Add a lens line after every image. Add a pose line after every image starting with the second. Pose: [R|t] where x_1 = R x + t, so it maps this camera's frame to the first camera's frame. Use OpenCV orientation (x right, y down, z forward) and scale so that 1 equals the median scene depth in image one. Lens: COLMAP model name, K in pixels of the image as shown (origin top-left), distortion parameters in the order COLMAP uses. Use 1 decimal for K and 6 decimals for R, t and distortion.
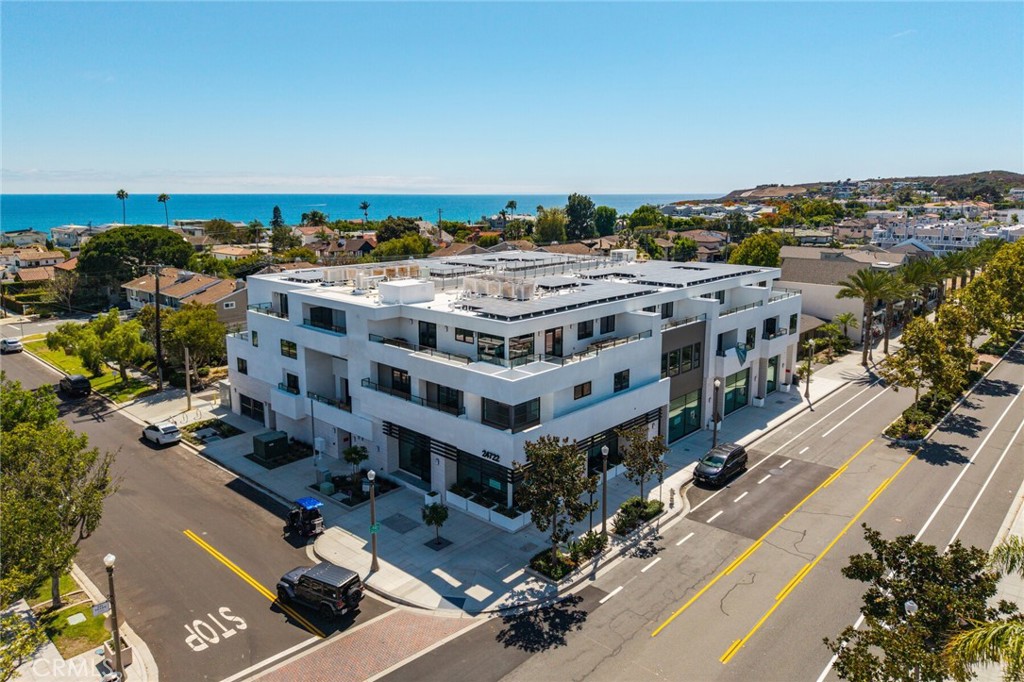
lens RADIAL K [[685.2, 0, 508.1], [0, 685.2, 302.1], [0, 0, 1]] dist [0.020701, -0.019670]
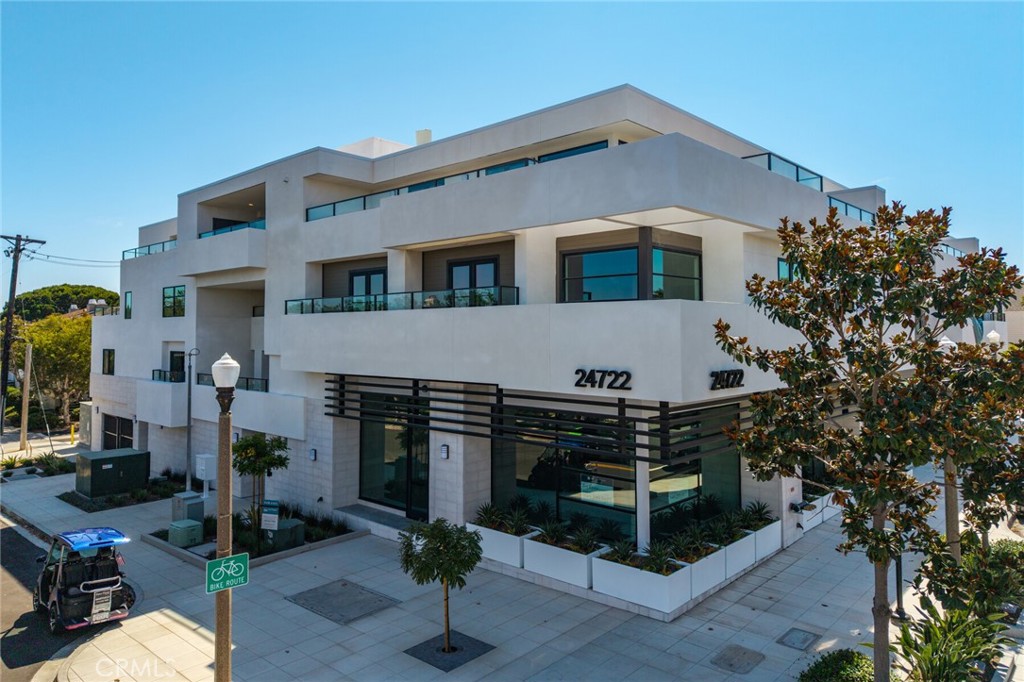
lens RADIAL K [[687.6, 0, 508.9], [0, 687.6, 303.7], [0, 0, 1]] dist [0.003717, 0.000899]
pose [[0.999990, -0.002022, 0.003873, -0.058374], [0.002767, 0.979137, -0.203182, 0.201621], [-0.003381, 0.203191, 0.979133, 0.507458]]
